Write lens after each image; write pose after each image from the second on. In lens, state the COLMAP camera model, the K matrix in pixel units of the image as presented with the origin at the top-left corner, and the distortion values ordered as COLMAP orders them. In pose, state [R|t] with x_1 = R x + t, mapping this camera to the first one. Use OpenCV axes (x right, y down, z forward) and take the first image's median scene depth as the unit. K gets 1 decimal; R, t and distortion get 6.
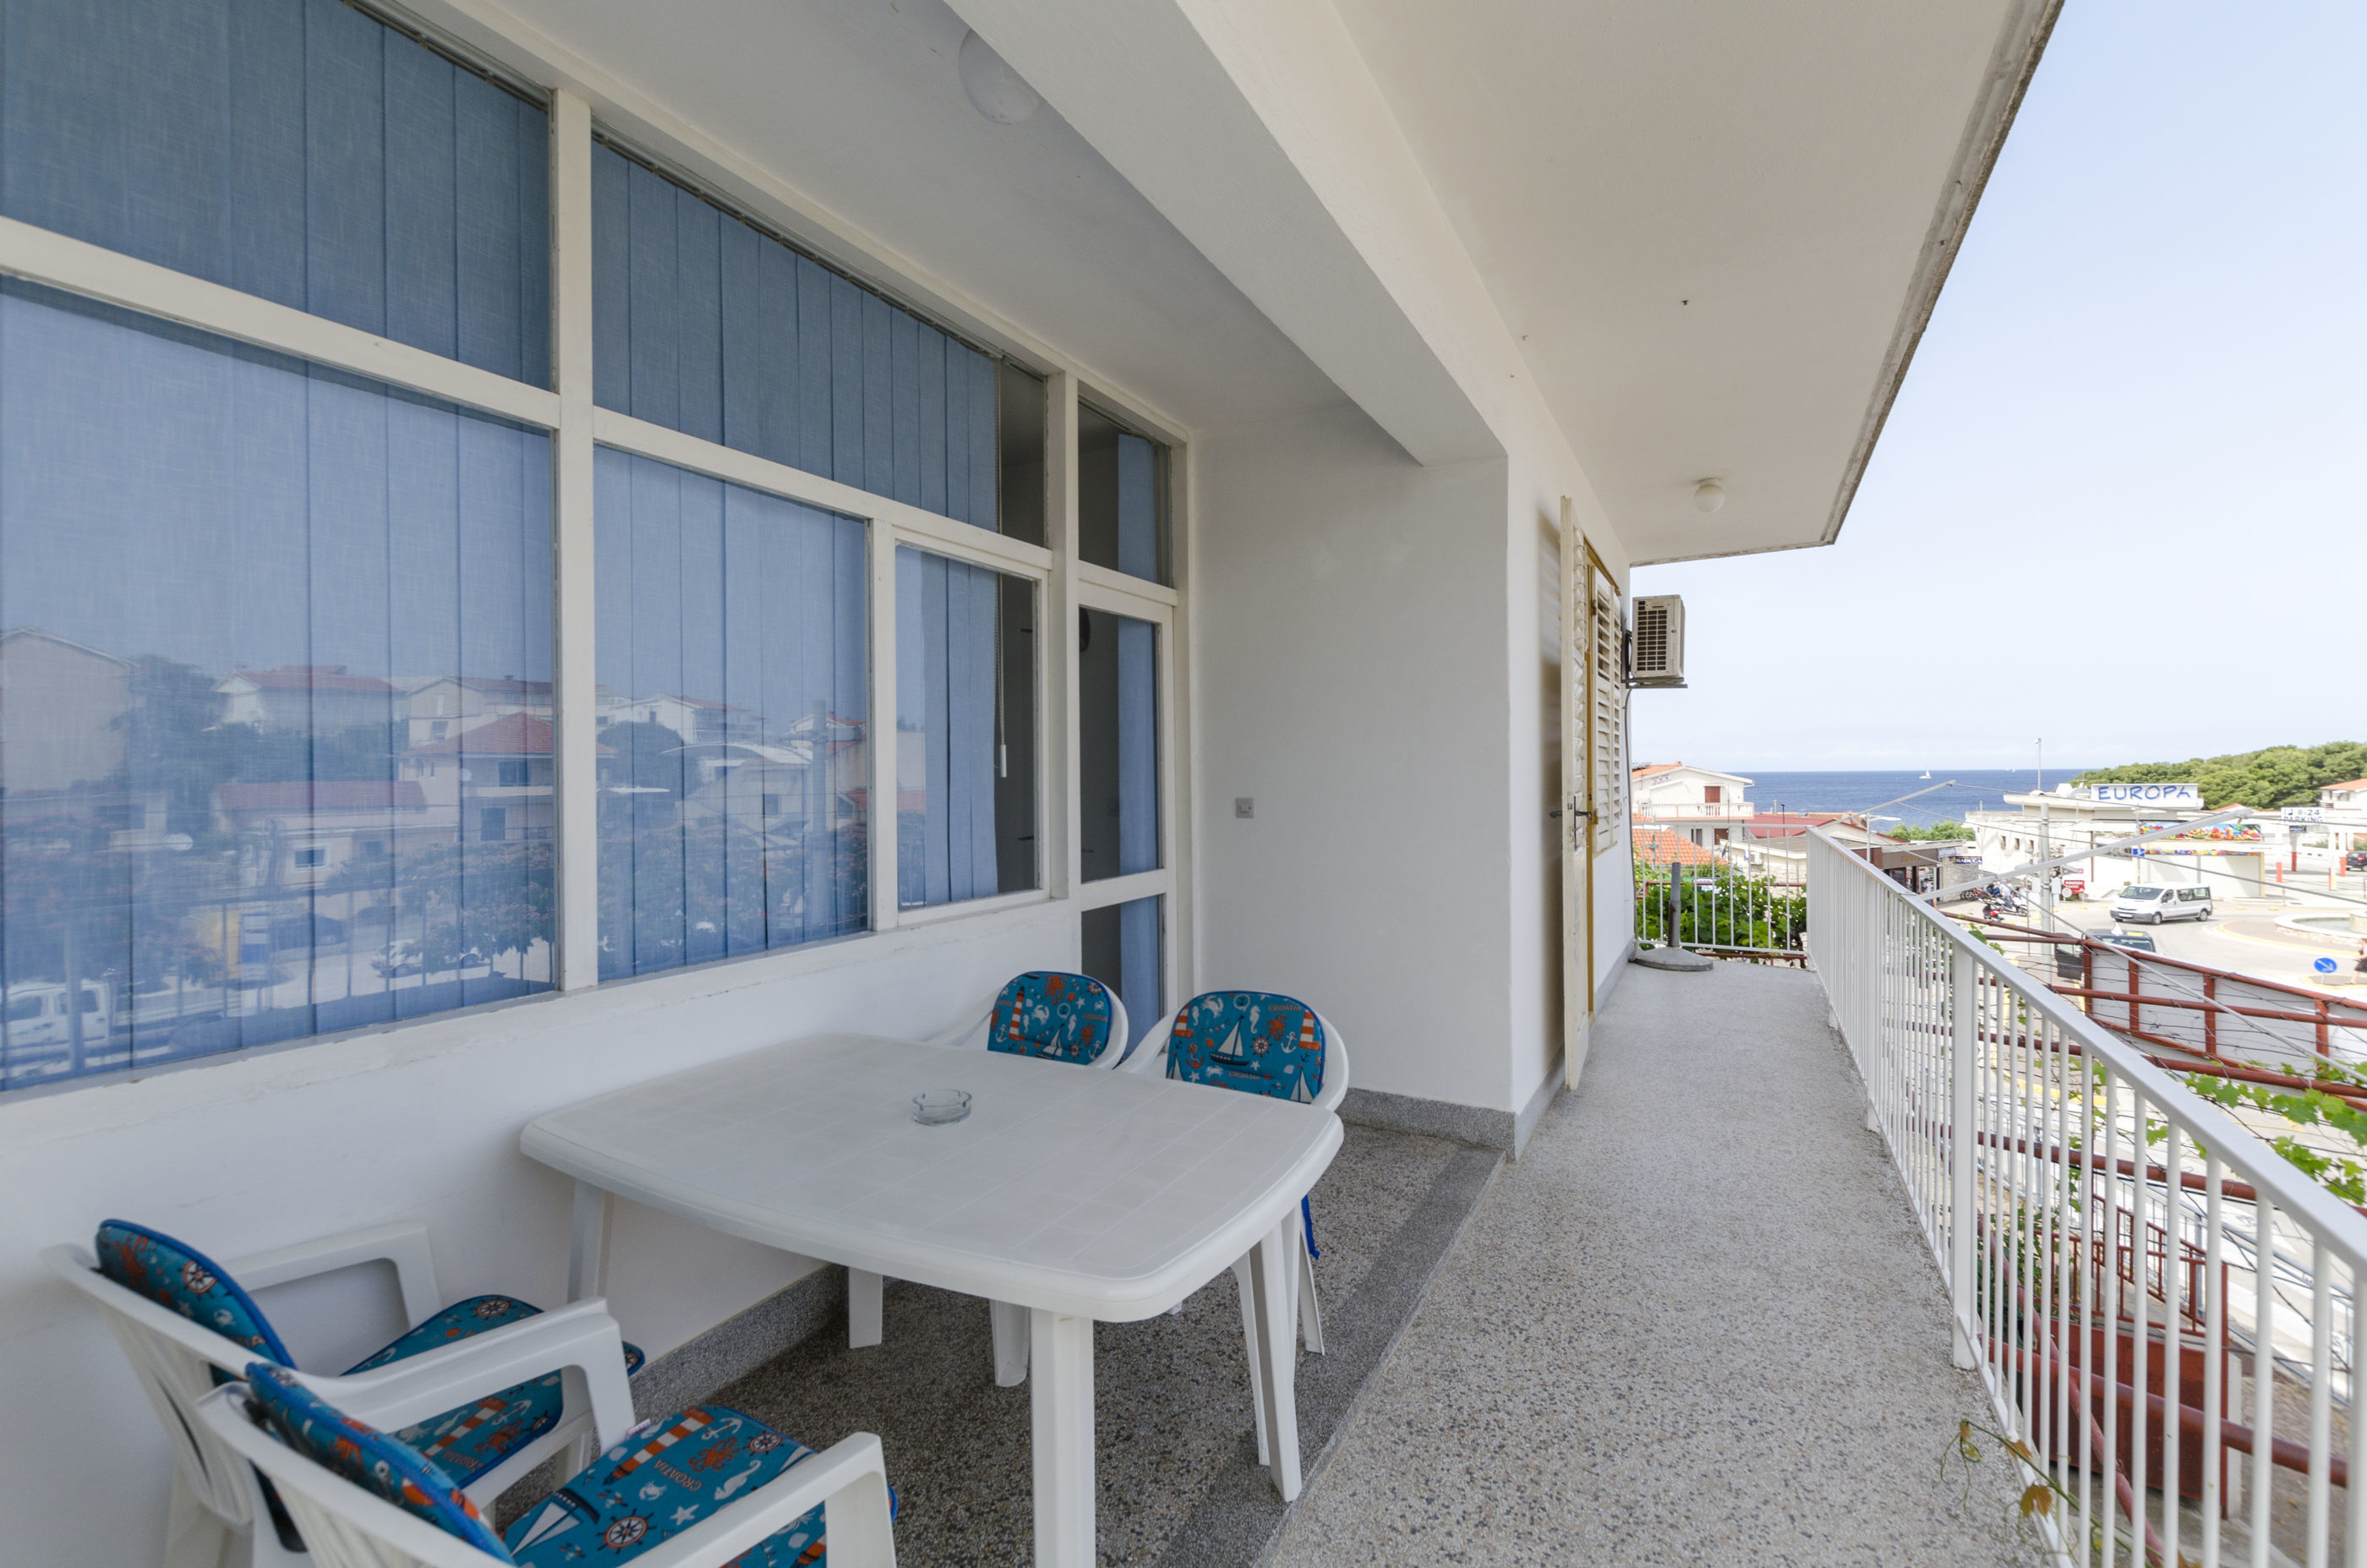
lens RADIAL K [[1034.6, 0, 1186.1], [0, 1034.6, 773.4], [0, 0, 1]] dist [0.012509, -0.000134]
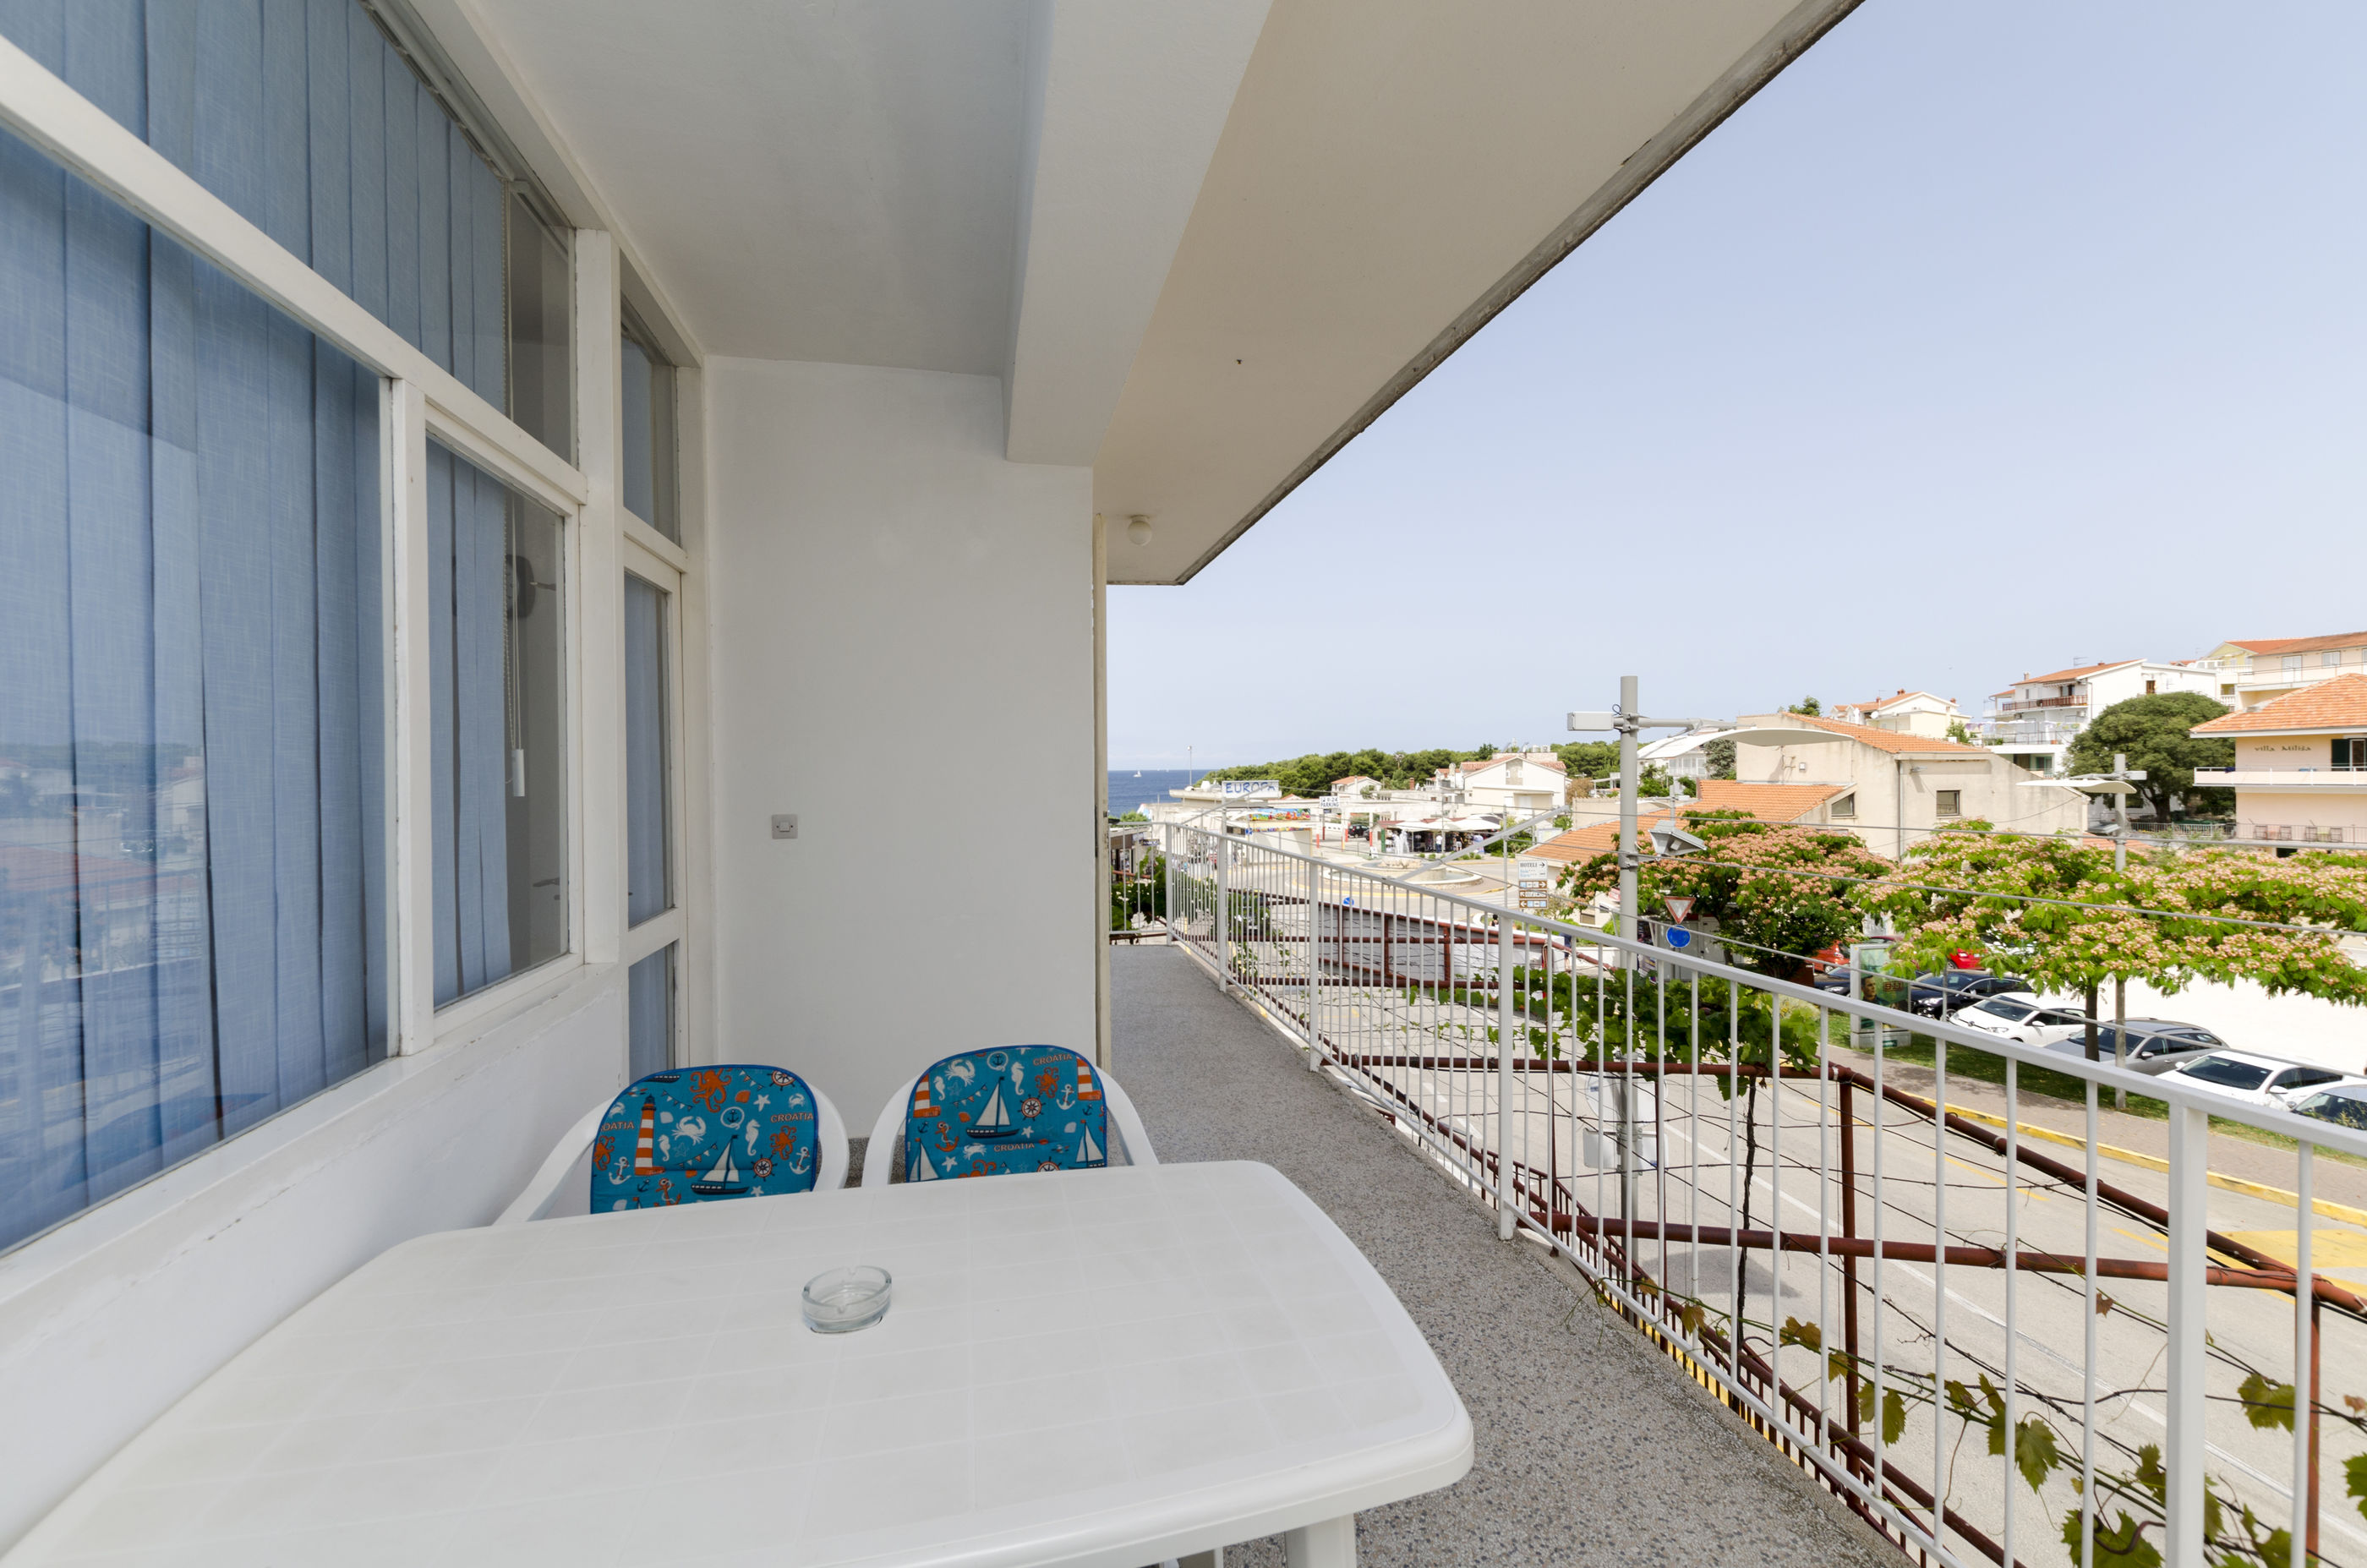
lens RADIAL K [[1034.6, 0, 1186.1], [0, 1034.6, 773.4], [0, 0, 1]] dist [0.012509, -0.000134]
pose [[0.759296, -0.001116, 0.650744, -0.290236], [0.000436, 0.999999, 0.001206, -0.012159], [-0.650745, -0.000632, 0.759296, 0.193401]]
